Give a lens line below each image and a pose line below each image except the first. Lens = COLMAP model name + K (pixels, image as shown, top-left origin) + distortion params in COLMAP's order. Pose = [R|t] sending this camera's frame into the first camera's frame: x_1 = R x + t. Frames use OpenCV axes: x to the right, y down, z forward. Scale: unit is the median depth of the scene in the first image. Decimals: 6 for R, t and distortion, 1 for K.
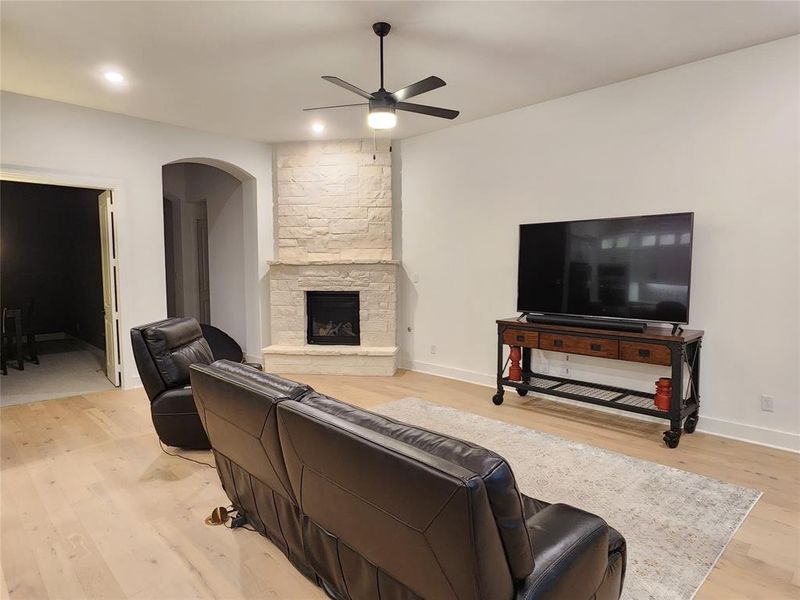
lens RADIAL K [[468.8, 0, 400.0], [0, 468.8, 300.0], [0, 0, 1]] dist [-0.004233, -0.003443]
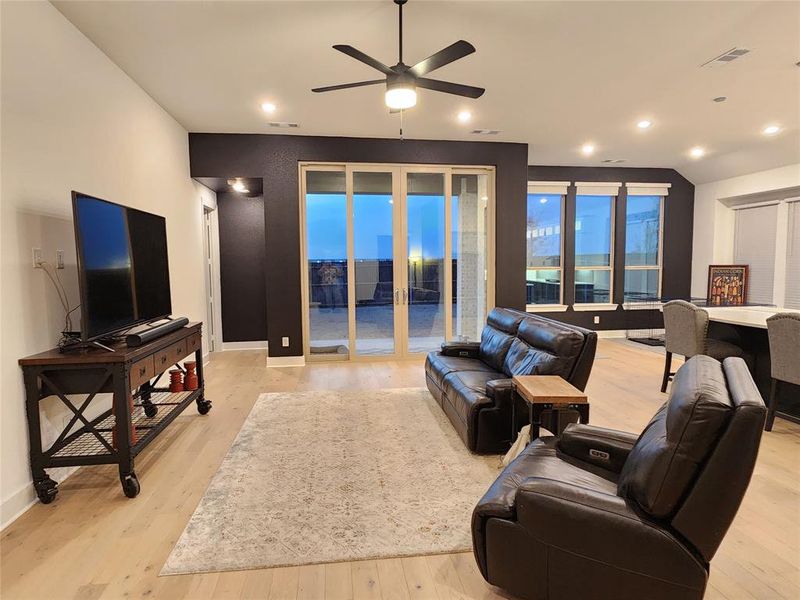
lens RADIAL K [[468.8, 0, 400.0], [0, 468.8, 300.0], [0, 0, 1]] dist [-0.004233, -0.003443]
pose [[-0.805809, -0.031314, 0.591347, -0.549129], [0.054938, 0.990341, 0.127305, -0.106871], [-0.589622, 0.135071, -0.796305, 1.671693]]
